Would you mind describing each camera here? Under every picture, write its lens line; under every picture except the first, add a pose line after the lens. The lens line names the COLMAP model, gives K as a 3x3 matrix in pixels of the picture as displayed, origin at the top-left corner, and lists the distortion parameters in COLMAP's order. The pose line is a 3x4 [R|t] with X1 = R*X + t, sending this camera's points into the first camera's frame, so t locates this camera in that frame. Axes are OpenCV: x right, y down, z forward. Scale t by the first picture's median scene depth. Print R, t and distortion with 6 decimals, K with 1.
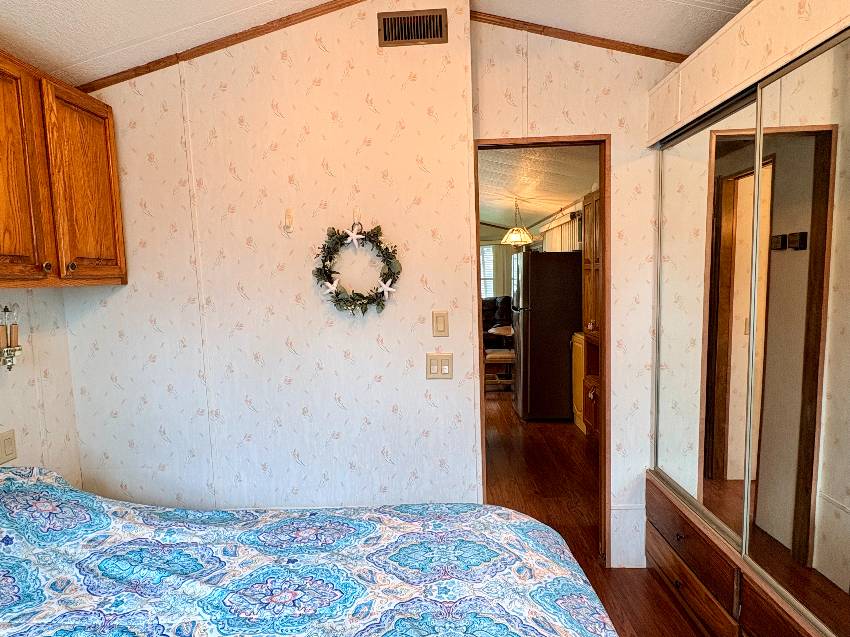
lens RADIAL K [[483.2, 0, 423.4], [0, 483.2, 318.0], [0, 0, 1]] dist [0.000364, 0.001536]
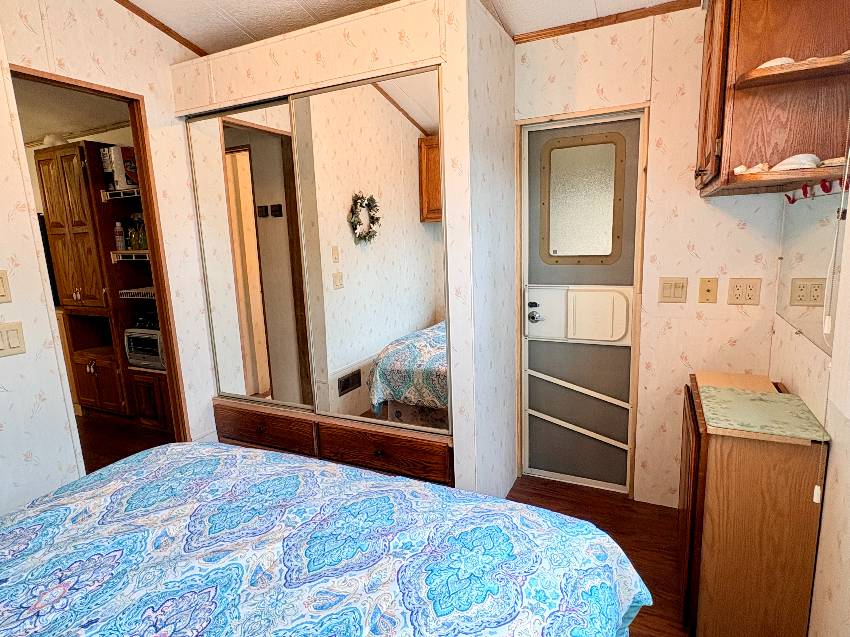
lens RADIAL K [[474.4, 0, 421.3], [0, 474.4, 322.7], [0, 0, 1]] dist [0.004329, 0.000604]
pose [[0.409443, -0.152380, 0.899520, -0.403522], [0.101695, 0.987432, 0.120983, 0.046748], [-0.906650, 0.041941, 0.419793, 0.036625]]
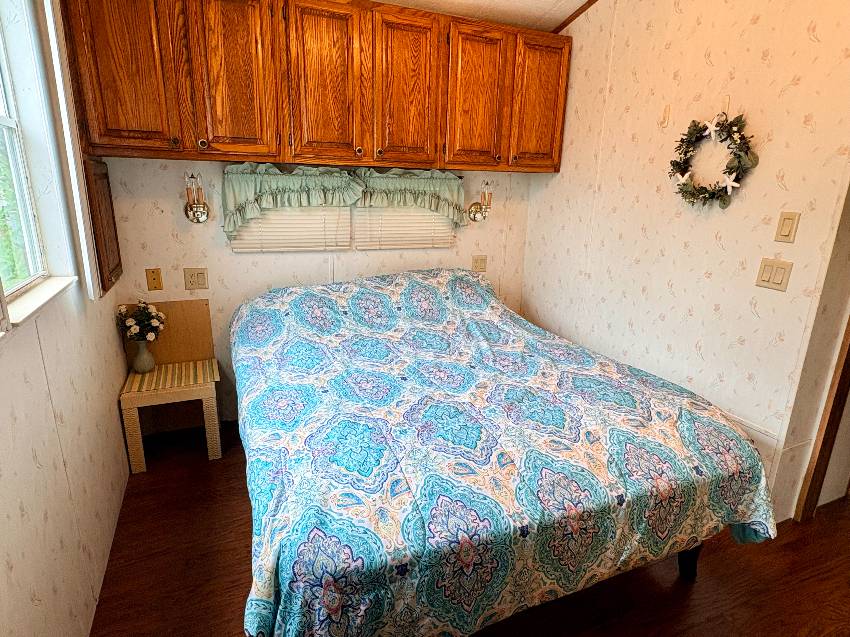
lens RADIAL K [[483.2, 0, 423.4], [0, 483.2, 318.0], [0, 0, 1]] dist [0.000364, 0.001536]
pose [[0.433008, 0.283525, -0.855639, 0.566639], [-0.113450, 0.958837, 0.260308, 0.016323], [0.894222, -0.015643, 0.447350, 0.003306]]
